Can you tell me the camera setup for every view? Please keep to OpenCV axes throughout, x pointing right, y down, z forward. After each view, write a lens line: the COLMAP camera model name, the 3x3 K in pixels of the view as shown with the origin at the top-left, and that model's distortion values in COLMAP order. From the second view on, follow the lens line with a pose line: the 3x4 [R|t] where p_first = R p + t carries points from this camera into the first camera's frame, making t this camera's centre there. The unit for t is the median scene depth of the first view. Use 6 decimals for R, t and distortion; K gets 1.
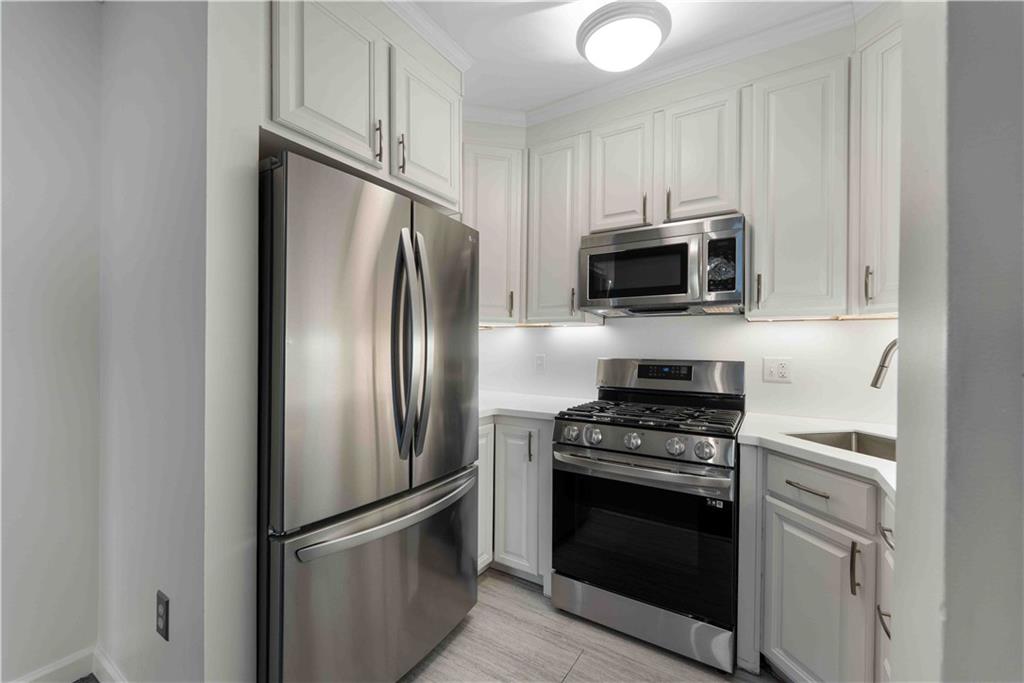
lens RADIAL K [[411.8, 0, 511.7], [0, 411.8, 348.5], [0, 0, 1]] dist [-0.000709, -0.000144]
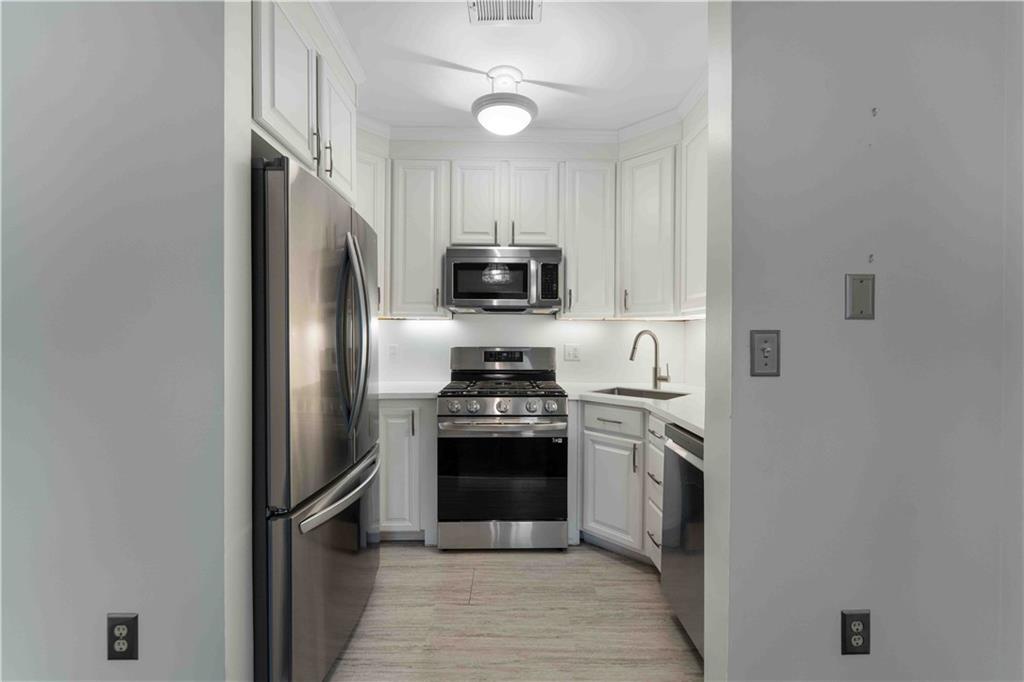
lens RADIAL K [[410.0, 0, 512.6], [0, 410.0, 344.2], [0, 0, 1]] dist [-0.001067, -0.000154]
pose [[0.832983, -0.012212, 0.553164, -0.381956], [0.005247, 0.999886, 0.014173, -0.000773], [-0.553274, -0.008904, 0.832952, -0.131463]]
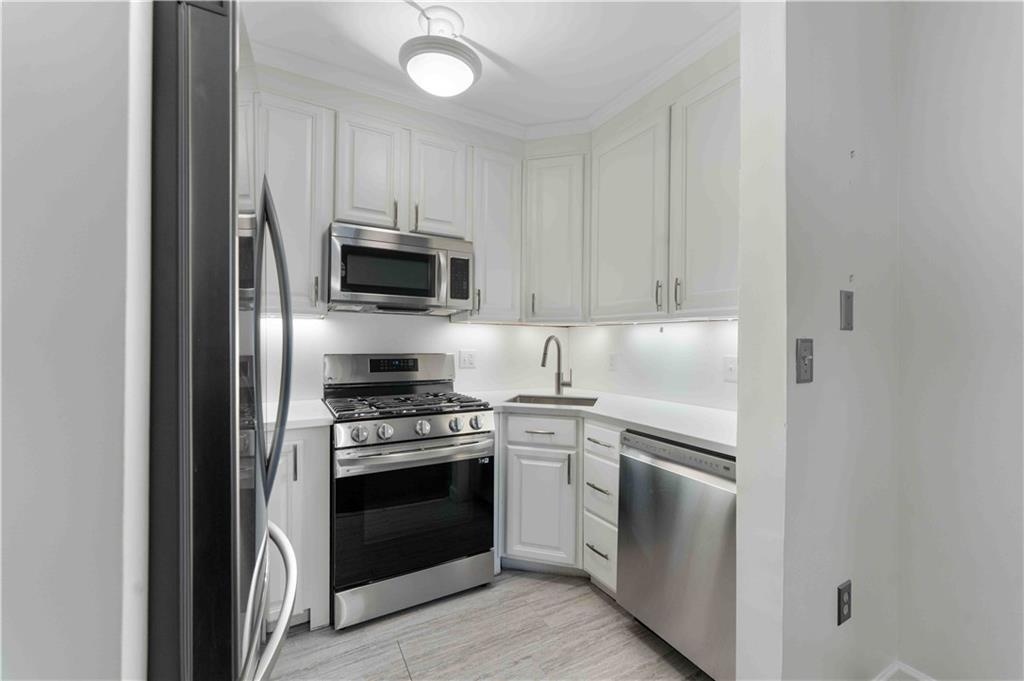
lens RADIAL K [[410.0, 0, 512.6], [0, 410.0, 343.7], [0, 0, 1]] dist [-0.001067, -0.000154]
pose [[0.475205, -0.004914, 0.879861, -0.500423], [0.000593, 0.999986, 0.005264, -0.006053], [-0.879875, -0.001980, 0.475201, 0.234976]]
